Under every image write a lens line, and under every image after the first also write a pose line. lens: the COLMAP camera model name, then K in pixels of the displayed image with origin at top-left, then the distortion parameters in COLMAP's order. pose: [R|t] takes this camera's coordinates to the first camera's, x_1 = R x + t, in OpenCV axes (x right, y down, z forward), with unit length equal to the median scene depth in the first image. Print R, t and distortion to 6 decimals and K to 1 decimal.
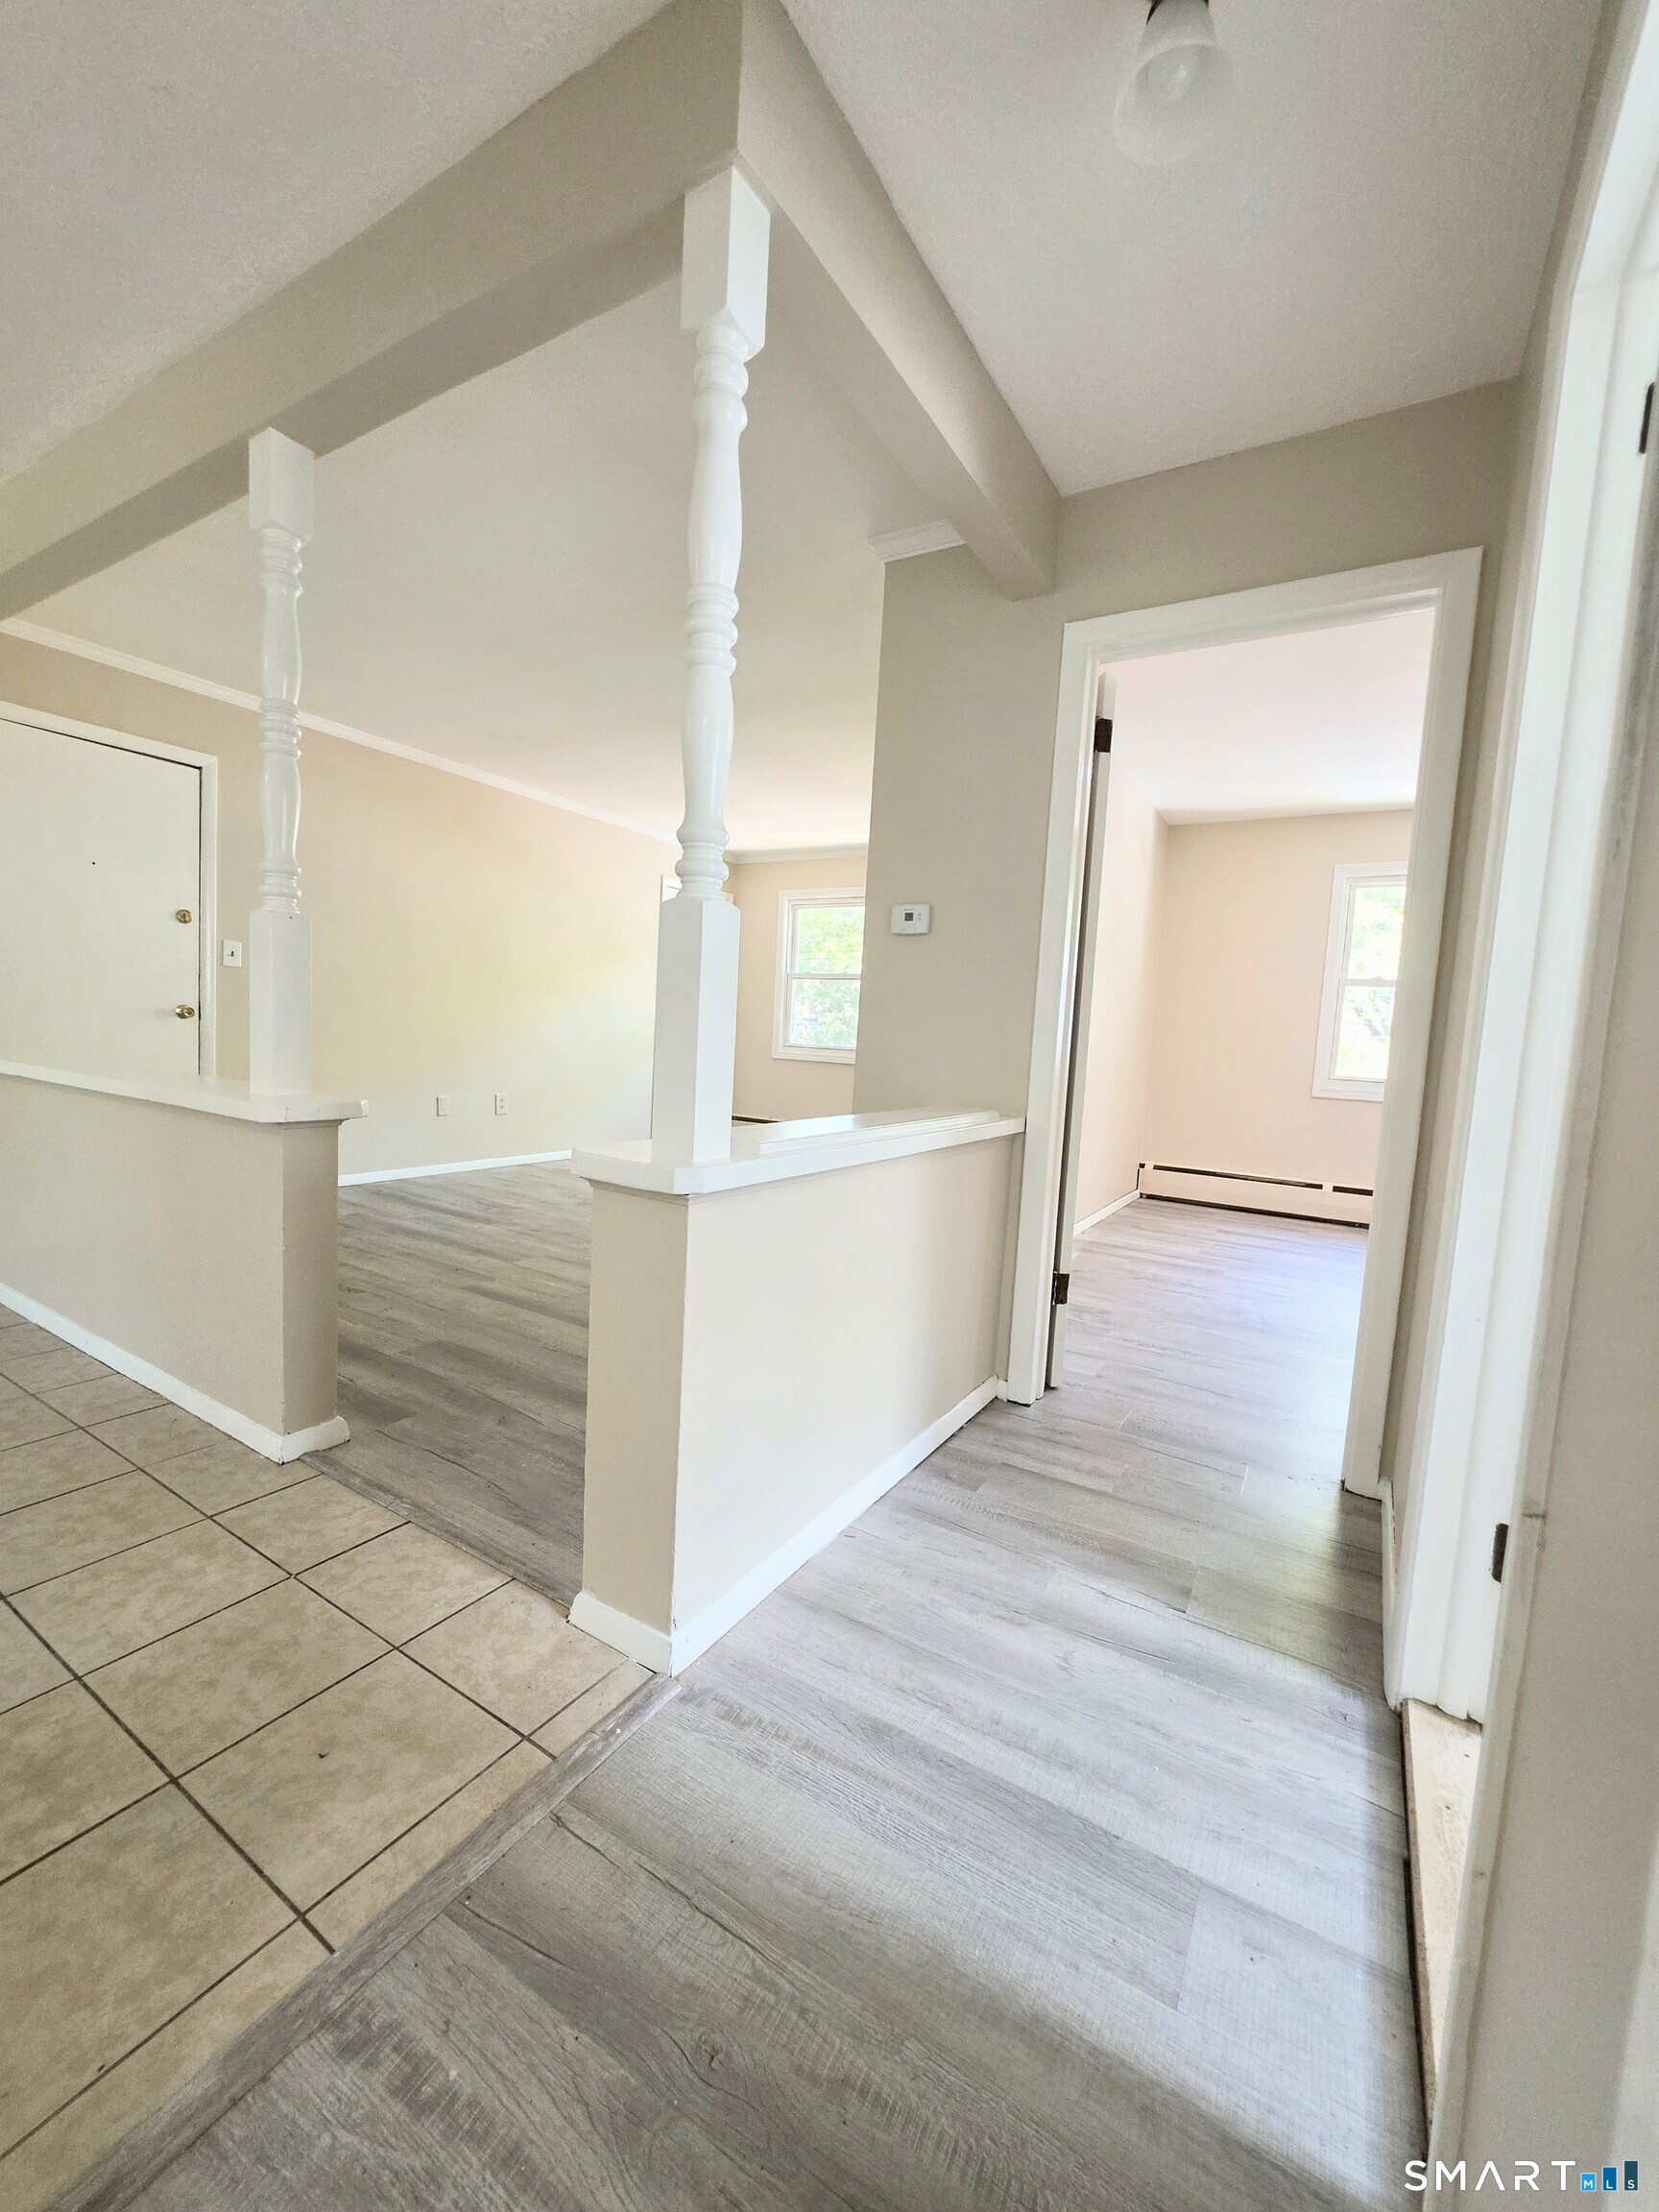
lens RADIAL K [[885.8, 0, 827.7], [0, 885.8, 1106.4], [0, 0, 1]] dist [-0.006187, 0.002191]
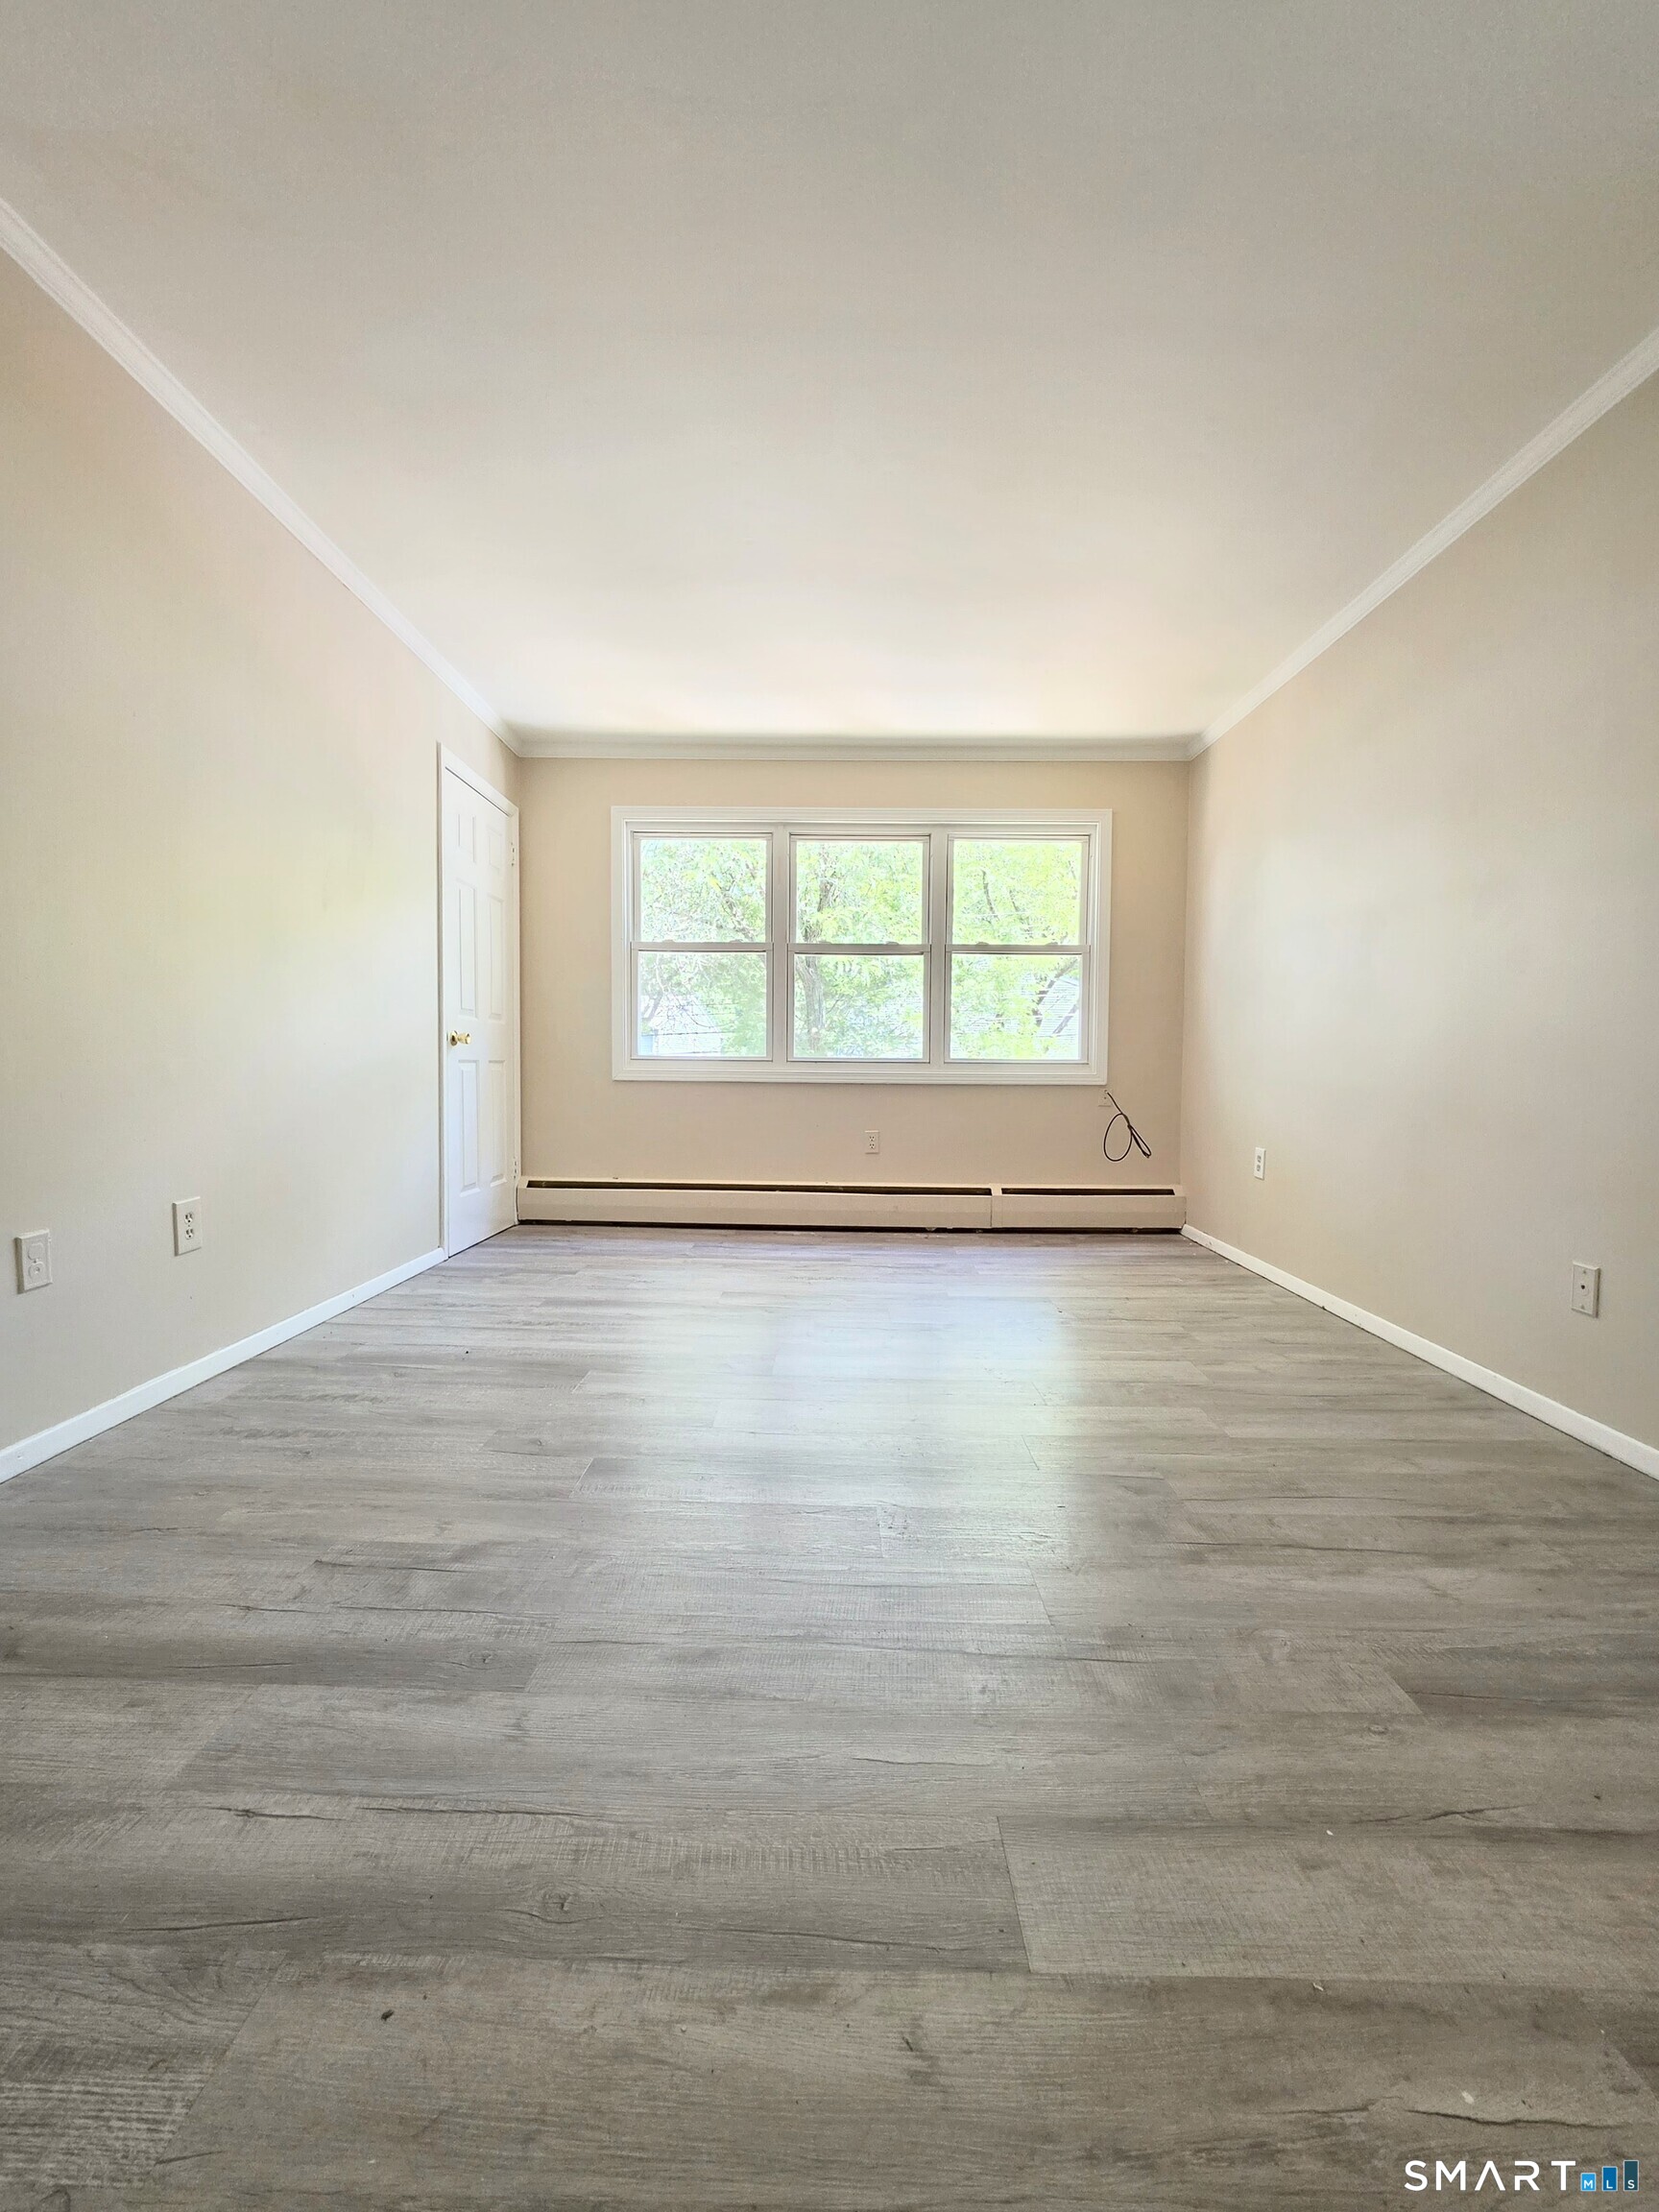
lens RADIAL K [[885.8, 0, 827.0], [0, 885.8, 1113.3], [0, 0, 1]] dist [-0.006187, 0.002191]
pose [[0.860443, -0.070097, 0.504702, -0.617334], [0.076754, 0.997021, 0.007619, -0.064604], [-0.503732, 0.032182, 0.863260, 1.007844]]
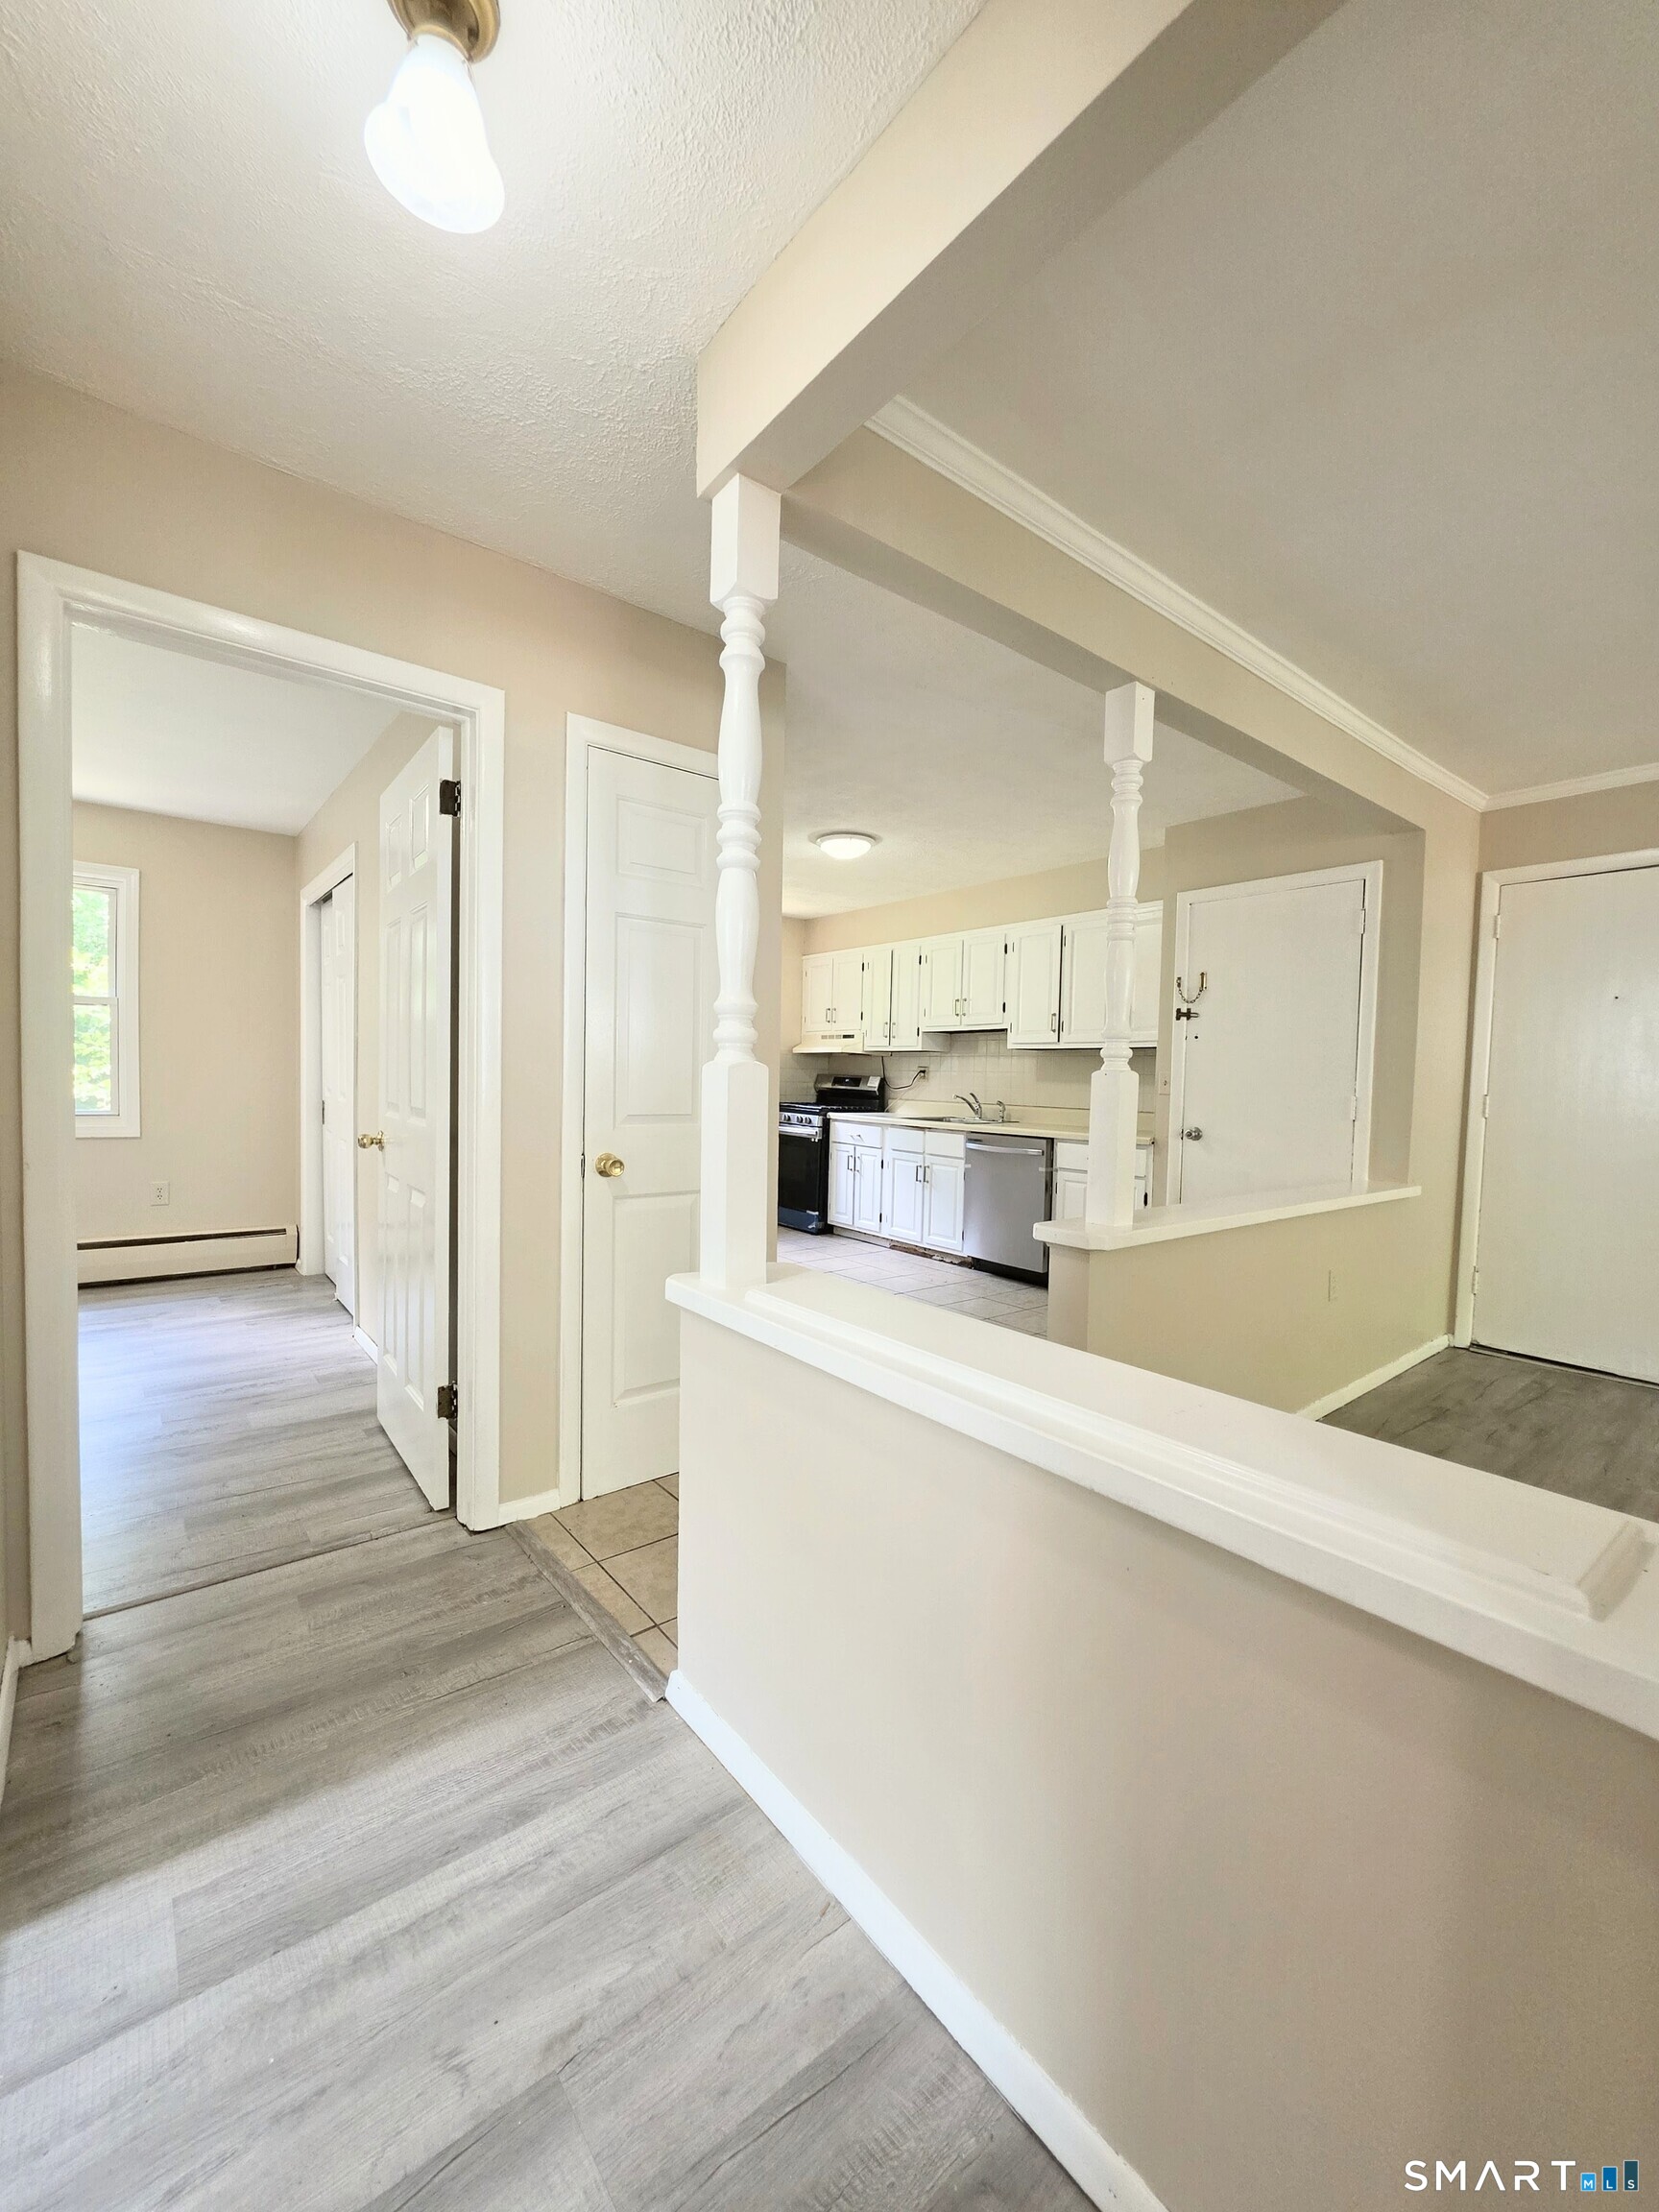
lens RADIAL K [[885.8, 0, 817.9], [0, 885.8, 1114.3], [0, 0, 1]] dist [-0.006187, 0.002191]
pose [[-0.343020, -0.019734, -0.939121, 0.422040], [-0.119038, 0.992632, 0.022621, -0.092937], [0.931755, 0.119550, -0.342841, 0.703260]]
